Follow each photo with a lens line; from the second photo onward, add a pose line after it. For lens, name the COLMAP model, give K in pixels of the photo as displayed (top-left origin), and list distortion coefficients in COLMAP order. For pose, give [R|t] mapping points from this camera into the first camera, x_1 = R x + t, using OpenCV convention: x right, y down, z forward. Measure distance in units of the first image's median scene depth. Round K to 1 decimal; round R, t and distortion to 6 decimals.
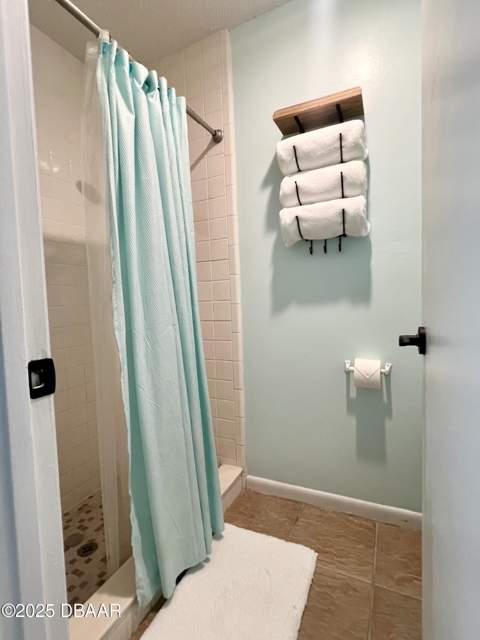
lens RADIAL K [[333.3, 0, 240.7], [0, 333.3, 321.2], [0, 0, 1]] dist [0.011806, 0.000373]
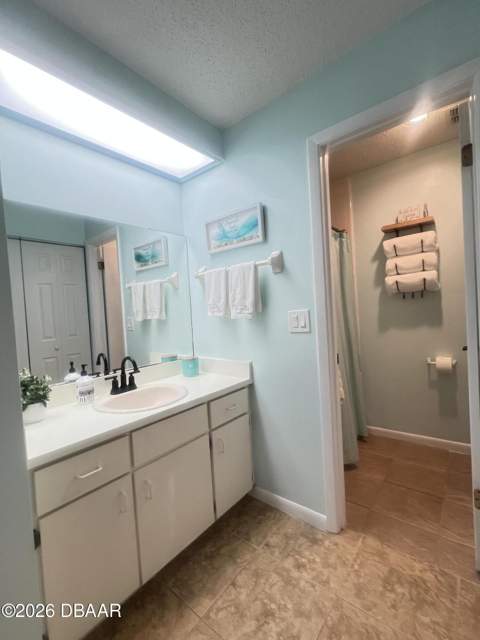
lens RADIAL K [[280.5, 0, 243.9], [0, 280.5, 319.4], [0, 0, 1]] dist [-0.000465, -0.000738]
pose [[0.973153, -0.007406, -0.230041, -0.310301], [-0.000779, 0.999370, -0.035470, -0.041253], [0.230159, 0.034697, 0.972534, -0.738495]]
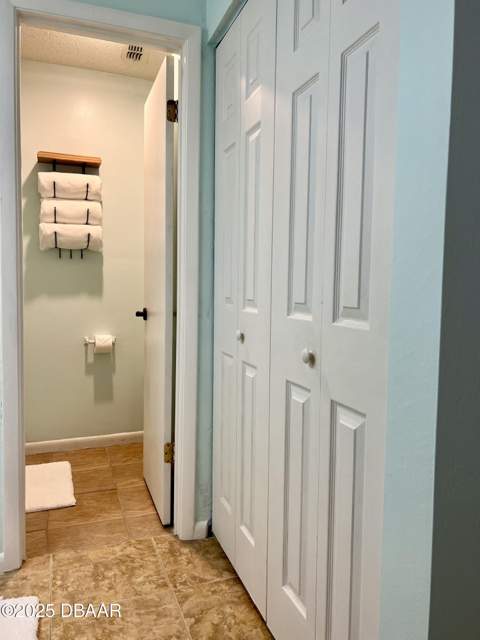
lens RADIAL K [[484.5, 0, 242.0], [0, 484.5, 319.1], [0, 0, 1]] dist [-0.000619, -0.001112]
pose [[0.685771, 0.010878, 0.727737, -0.759238], [0.002682, 0.999844, -0.017472, 0.084788], [-0.727813, 0.013934, 0.685634, -0.933769]]
